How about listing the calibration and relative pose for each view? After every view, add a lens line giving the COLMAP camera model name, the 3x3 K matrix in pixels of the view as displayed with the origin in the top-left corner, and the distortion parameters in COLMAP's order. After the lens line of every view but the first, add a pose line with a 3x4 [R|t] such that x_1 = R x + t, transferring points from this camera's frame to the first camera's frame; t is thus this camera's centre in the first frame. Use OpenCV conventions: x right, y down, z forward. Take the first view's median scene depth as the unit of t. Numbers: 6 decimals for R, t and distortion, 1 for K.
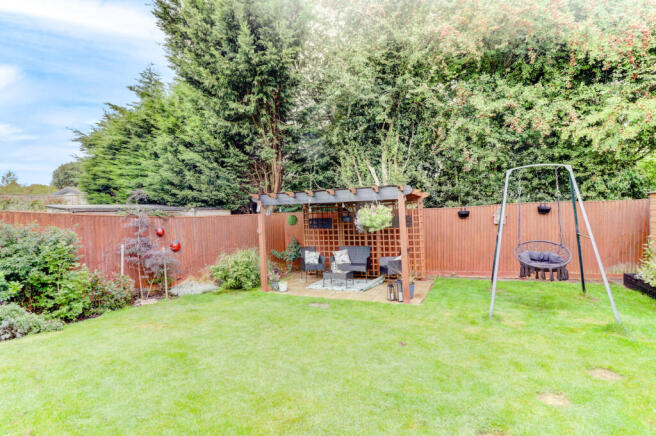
lens RADIAL K [[322.5, 0, 327.4], [0, 322.5, 215.1], [0, 0, 1]] dist [-0.001188, -0.000282]
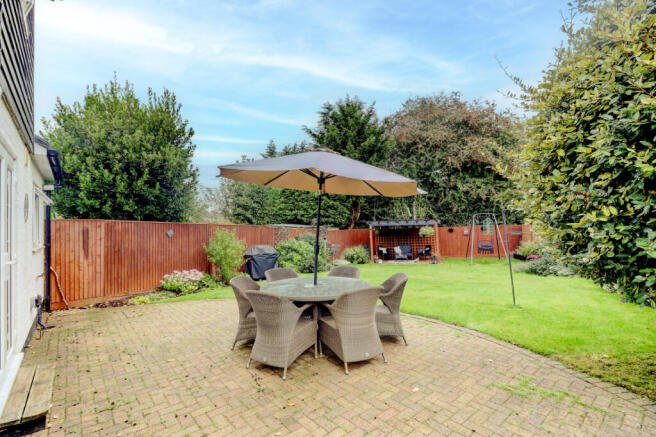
lens RADIAL K [[309.6, 0, 328.0], [0, 309.6, 218.5], [0, 0, 1]] dist [0.002234, 0.000126]
pose [[0.988181, 0.010048, 0.152965, -0.869024], [-0.003932, 0.999183, -0.040231, 0.006377], [-0.153244, 0.039154, 0.987412, -1.156356]]
